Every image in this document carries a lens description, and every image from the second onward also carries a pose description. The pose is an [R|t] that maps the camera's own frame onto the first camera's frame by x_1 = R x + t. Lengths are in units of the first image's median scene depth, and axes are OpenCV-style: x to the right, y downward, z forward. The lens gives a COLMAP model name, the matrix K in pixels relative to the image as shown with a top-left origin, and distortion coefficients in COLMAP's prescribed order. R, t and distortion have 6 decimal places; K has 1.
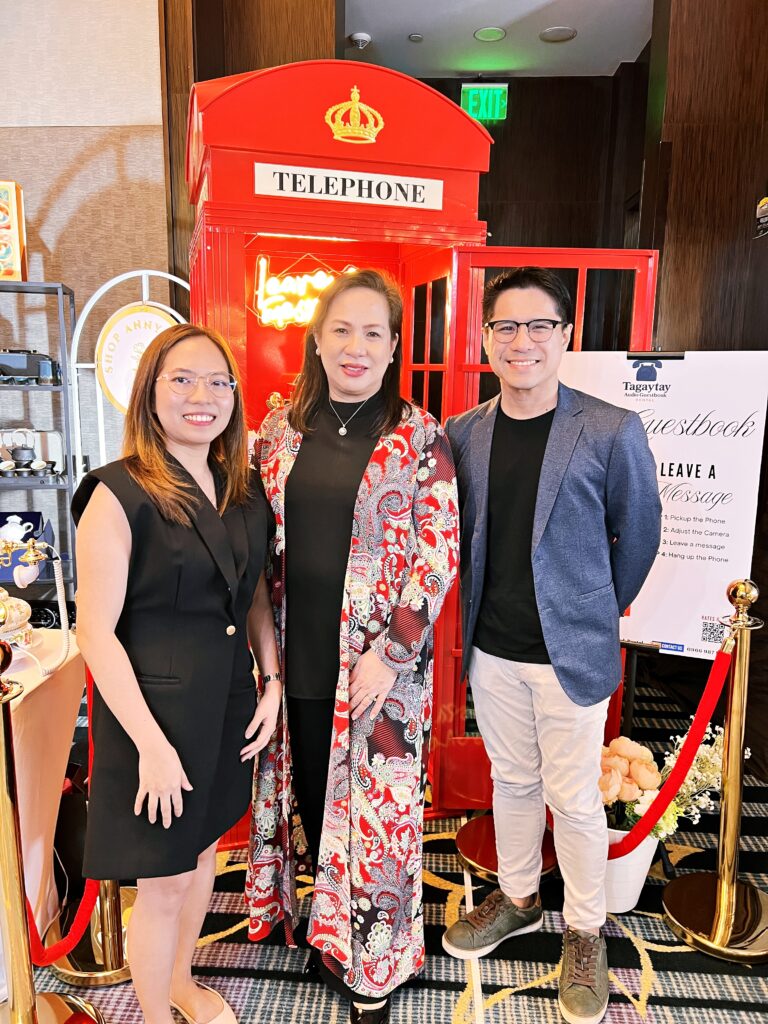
lens RADIAL K [[763.3, 0, 382.2], [0, 763.3, 508.3], [0, 0, 1]] dist [0.029780, -0.022903]
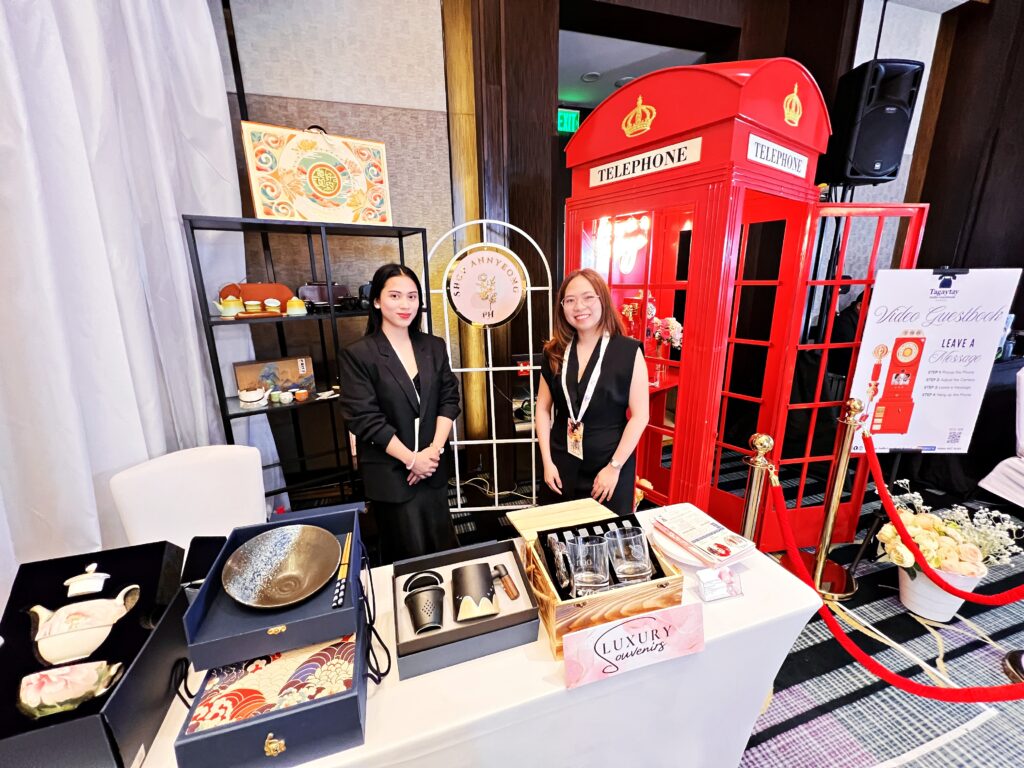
lens RADIAL K [[419.4, 0, 514.5], [0, 419.4, 379.5], [0, 0, 1]] dist [0.008249, 0.000368]
pose [[0.936727, -0.111284, 0.331902, -0.787392], [0.096089, 0.993446, 0.061901, -0.108503], [-0.336616, -0.026092, 0.941281, 0.422965]]
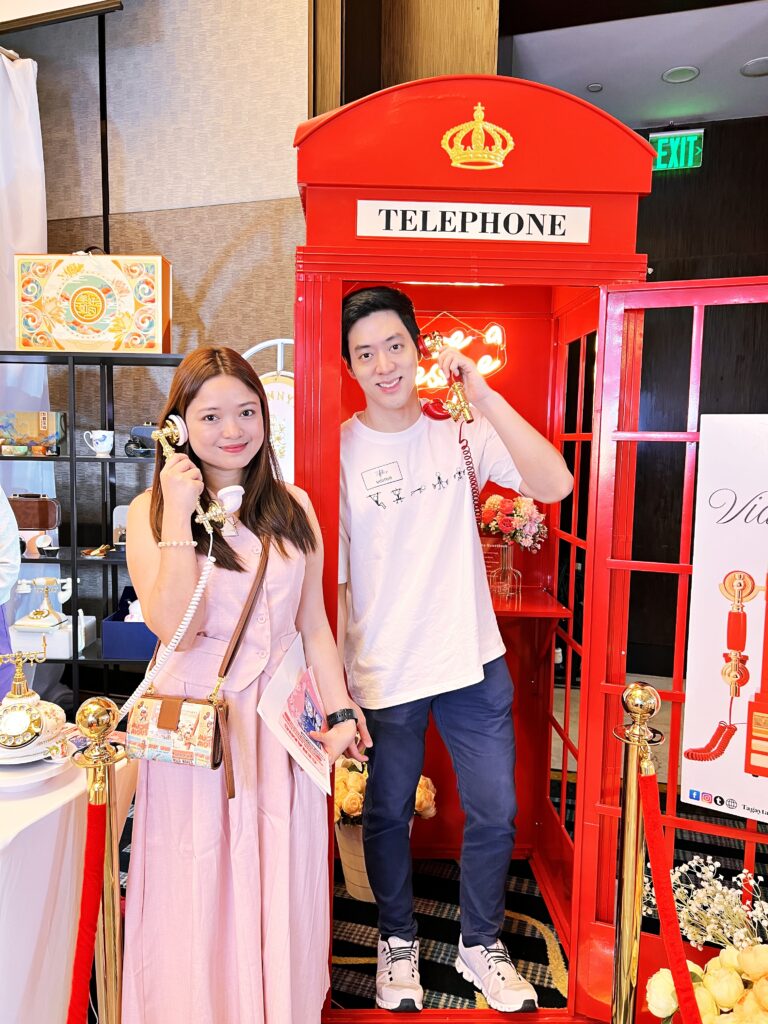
lens RADIAL K [[763.3, 0, 387.4], [0, 763.3, 514.7], [0, 0, 1]] dist [0.029780, -0.022903]
pose [[0.970195, 0.022017, -0.241325, 0.076320], [-0.043638, 0.995458, -0.084616, -0.029135], [0.238366, 0.092625, 0.966748, 0.204029]]
